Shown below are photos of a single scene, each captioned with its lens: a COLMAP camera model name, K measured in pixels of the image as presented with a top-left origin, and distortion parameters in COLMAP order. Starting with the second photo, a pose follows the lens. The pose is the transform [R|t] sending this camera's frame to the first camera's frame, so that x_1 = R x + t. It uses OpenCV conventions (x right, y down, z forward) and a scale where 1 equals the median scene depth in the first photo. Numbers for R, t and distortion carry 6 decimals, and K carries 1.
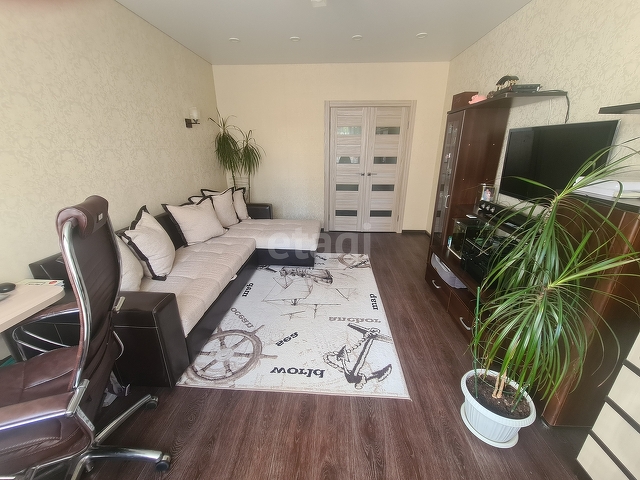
lens RADIAL K [[261.1, 0, 321.0], [0, 261.1, 241.8], [0, 0, 1]] dist [0.001863, 0.000264]
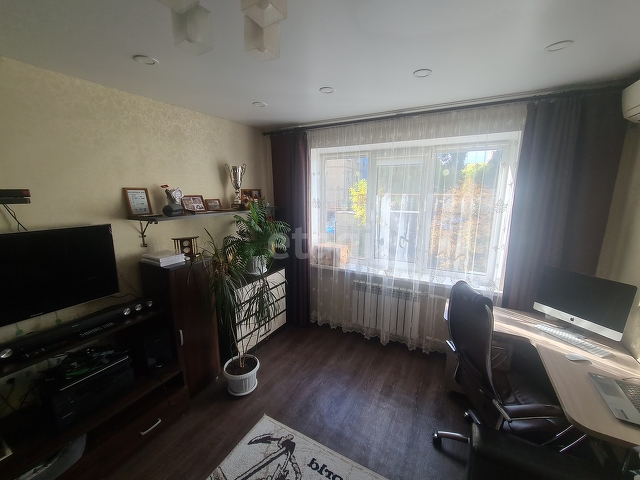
lens RADIAL K [[267.4, 0, 320.0], [0, 267.4, 240.0], [0, 0, 1]] dist [0.018506, 0.000046]
pose [[-0.899711, -0.084758, 0.428179, -0.326015], [0.149534, 0.861752, 0.484792, -0.603372], [-0.410074, 0.500200, -0.762653, 1.102666]]
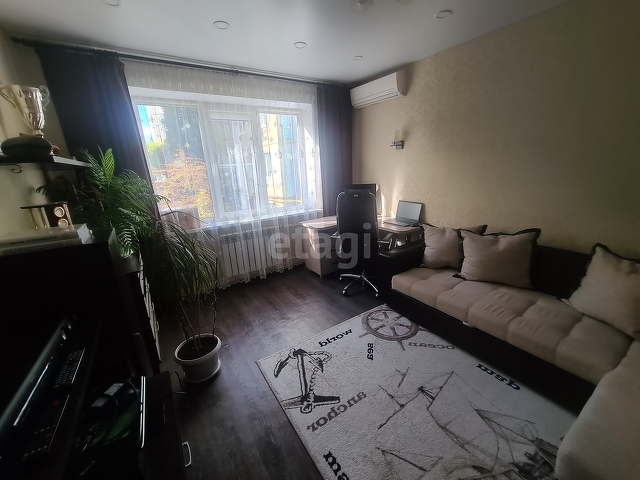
lens RADIAL K [[261.1, 0, 321.0], [0, 261.1, 241.8], [0, 0, 1]] dist [0.001863, 0.000264]
pose [[-0.804281, 0.200692, -0.559334, 0.516214], [-0.167092, 0.826895, 0.536960, -0.510014], [0.570274, 0.525327, -0.631522, 1.267796]]
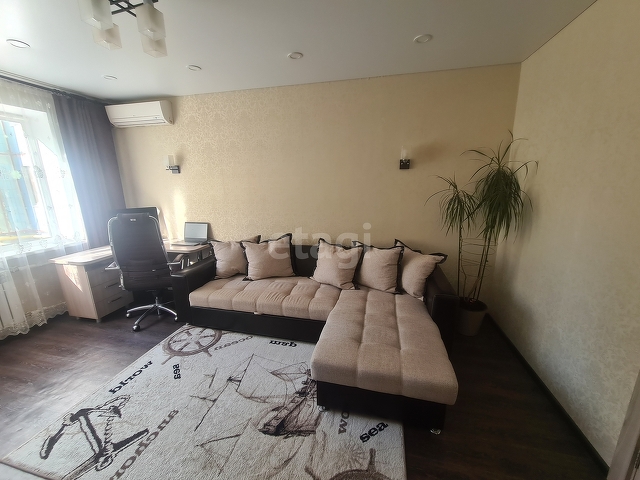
lens RADIAL K [[261.1, 0, 321.0], [0, 261.1, 241.8], [0, 0, 1]] dist [0.001863, 0.000264]
pose [[-0.180221, 0.223833, -0.957820, 0.636057], [-0.327211, 0.904664, 0.272978, -0.558757], [0.927606, 0.362605, -0.089799, 1.386443]]
